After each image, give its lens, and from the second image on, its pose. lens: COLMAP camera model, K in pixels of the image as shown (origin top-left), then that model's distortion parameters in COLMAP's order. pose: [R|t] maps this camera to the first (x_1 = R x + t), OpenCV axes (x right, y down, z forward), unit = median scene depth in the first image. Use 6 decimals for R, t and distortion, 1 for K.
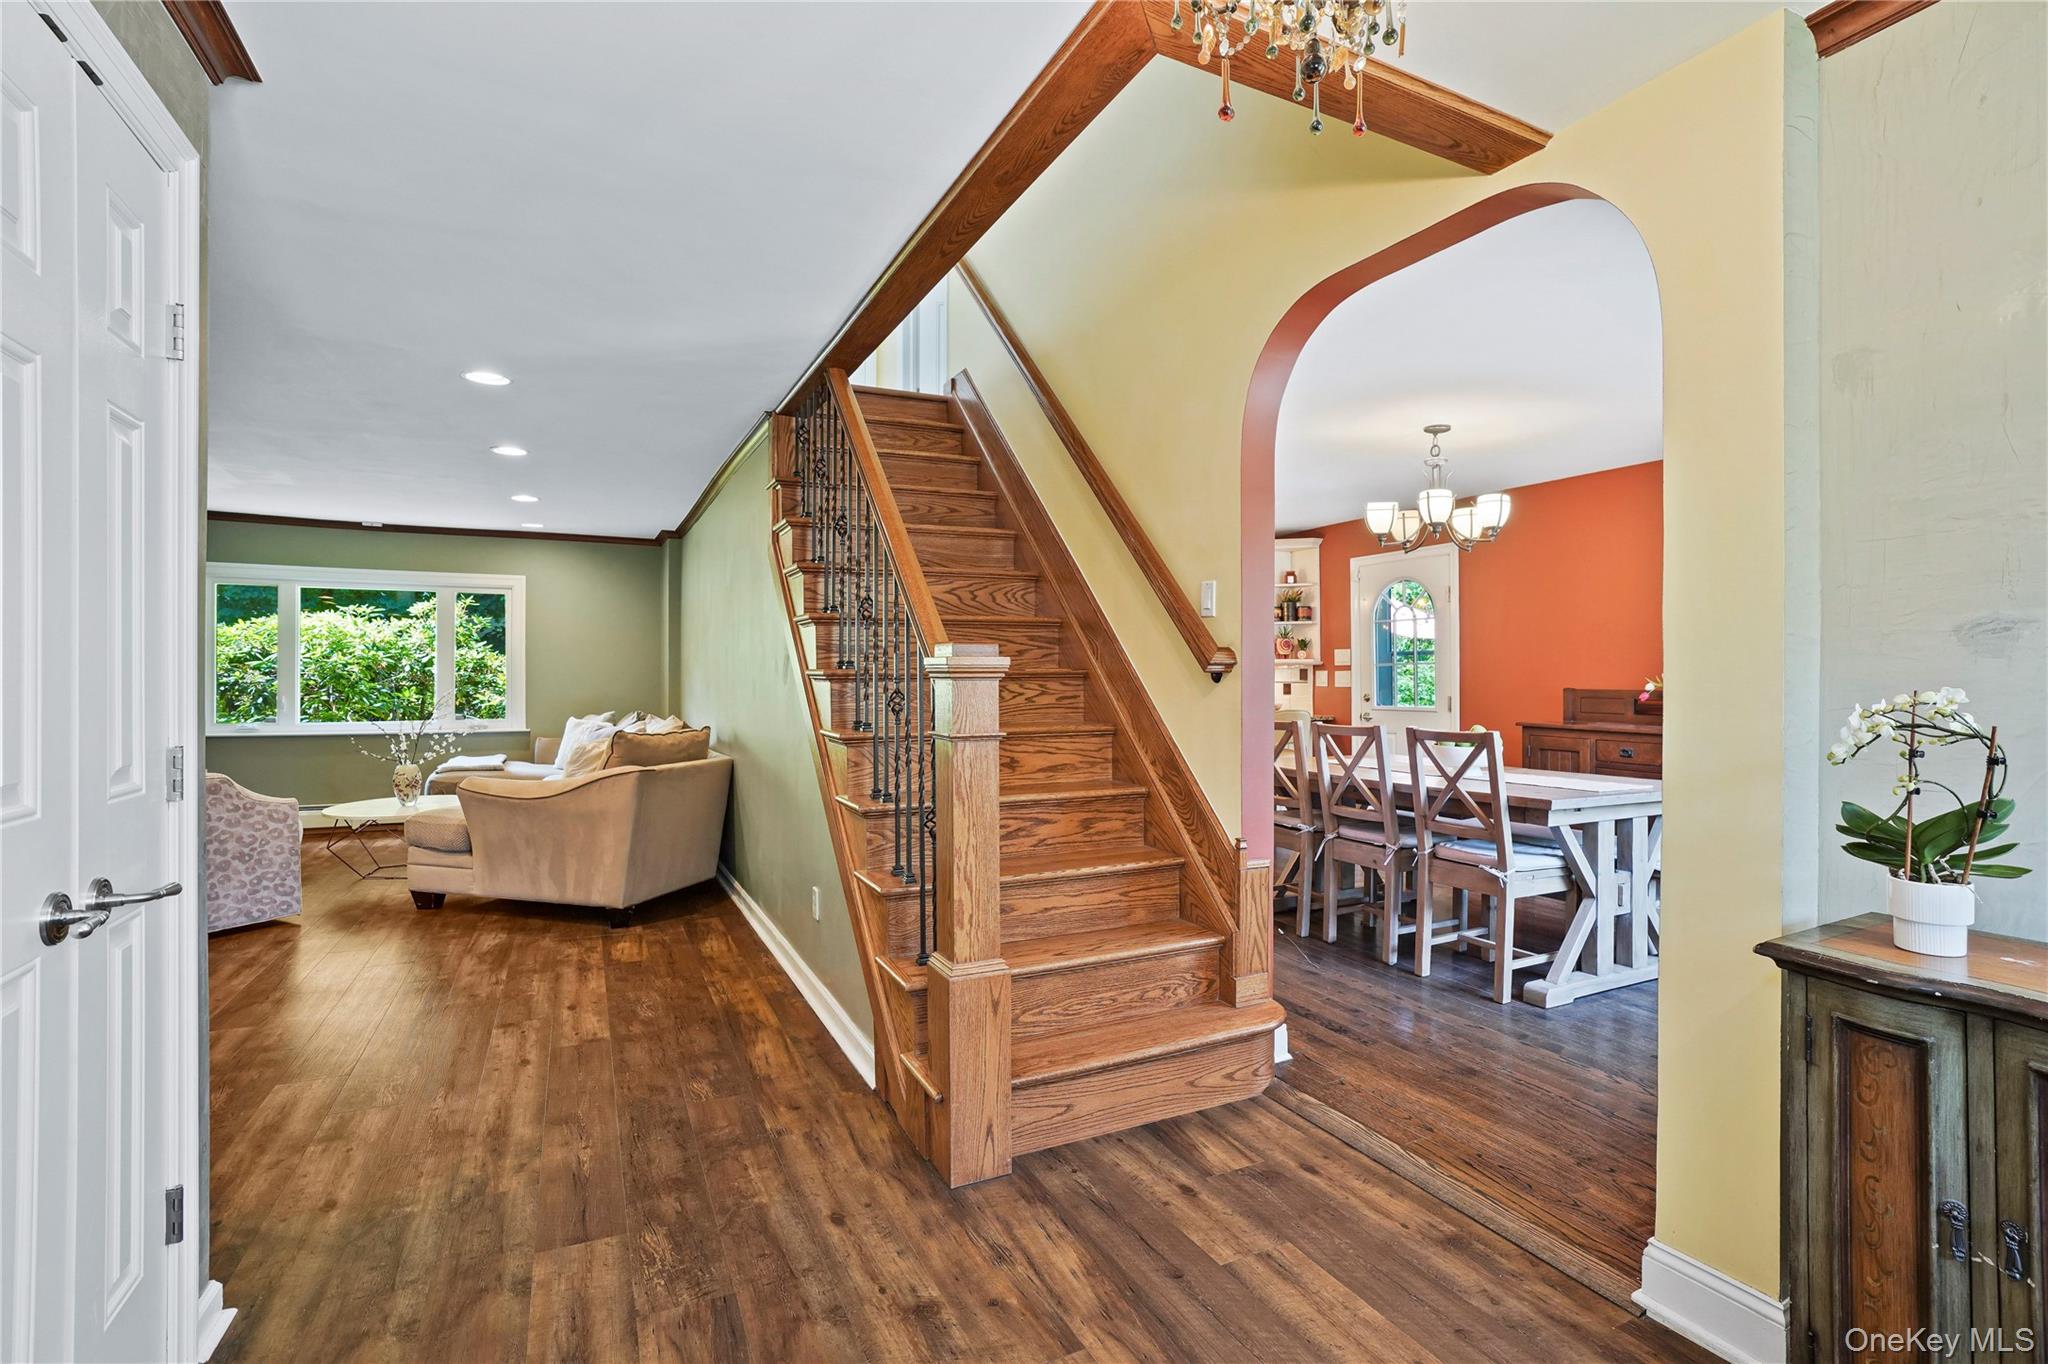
lens RADIAL K [[950.9, 0, 1027.9], [0, 950.9, 676.7], [0, 0, 1]] dist [-0.035131, 0.013082]
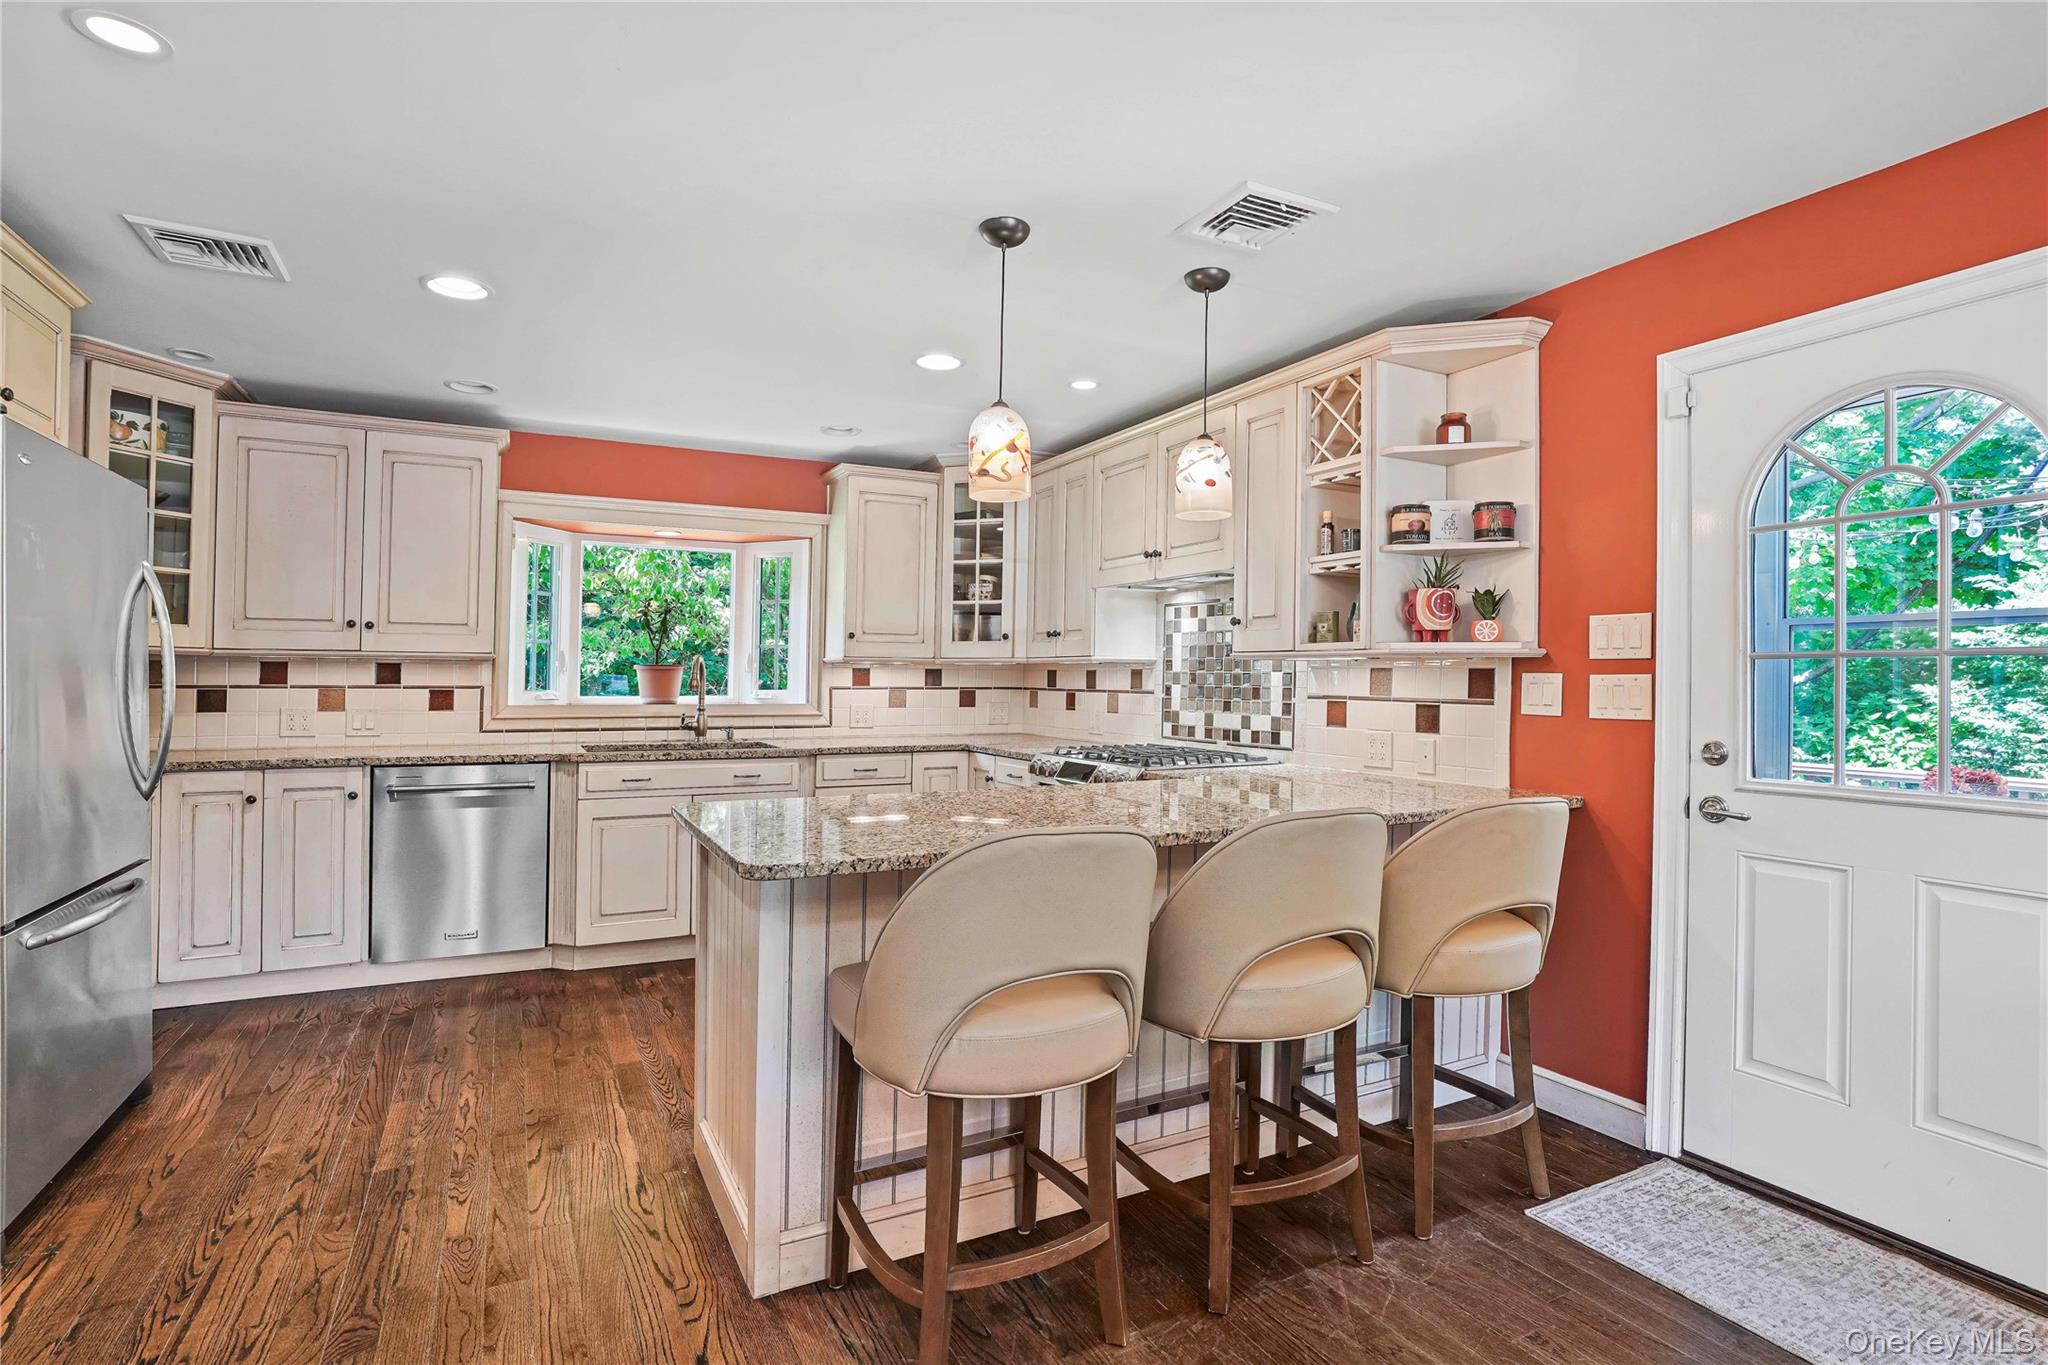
lens RADIAL K [[950.9, 0, 964.5], [0, 950.9, 667.0], [0, 0, 1]] dist [-0.035131, 0.013082]
pose [[0.999987, 0.004707, -0.001838, 0.160794], [-0.004723, 0.999949, -0.008900, -0.008612], [0.001796, 0.008908, 0.999959, 1.242296]]
